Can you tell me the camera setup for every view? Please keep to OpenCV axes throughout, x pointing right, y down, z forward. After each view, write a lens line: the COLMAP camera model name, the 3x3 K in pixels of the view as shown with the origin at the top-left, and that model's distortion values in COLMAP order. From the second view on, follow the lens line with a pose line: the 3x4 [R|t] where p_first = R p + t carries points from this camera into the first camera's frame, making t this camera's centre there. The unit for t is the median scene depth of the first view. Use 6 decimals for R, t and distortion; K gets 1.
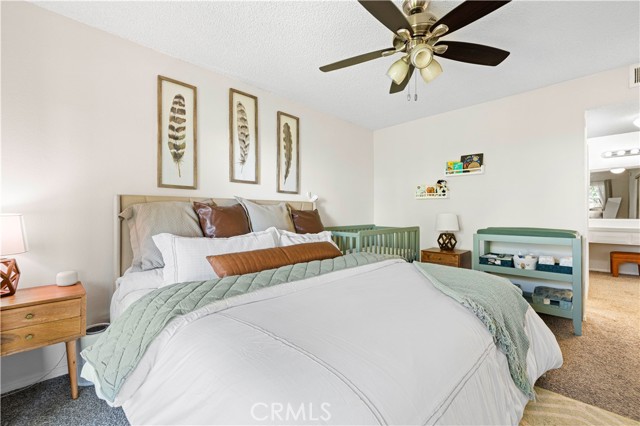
lens RADIAL K [[274.5, 0, 317.7], [0, 274.5, 211.0], [0, 0, 1]] dist [0.002679, 0.000274]
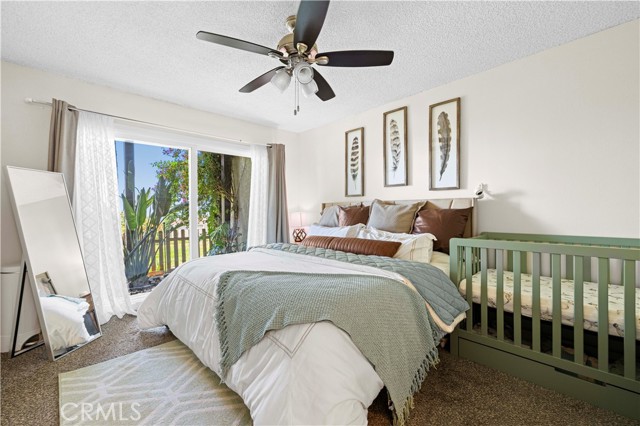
lens RADIAL K [[274.5, 0, 317.7], [0, 274.5, 211.0], [0, 0, 1]] dist [0.002679, 0.000274]
pose [[-0.038023, -0.000842, -0.999277, 0.918466], [0.009093, 0.999958, -0.001188, 0.001897], [0.999235, -0.009131, -0.038014, 0.709229]]
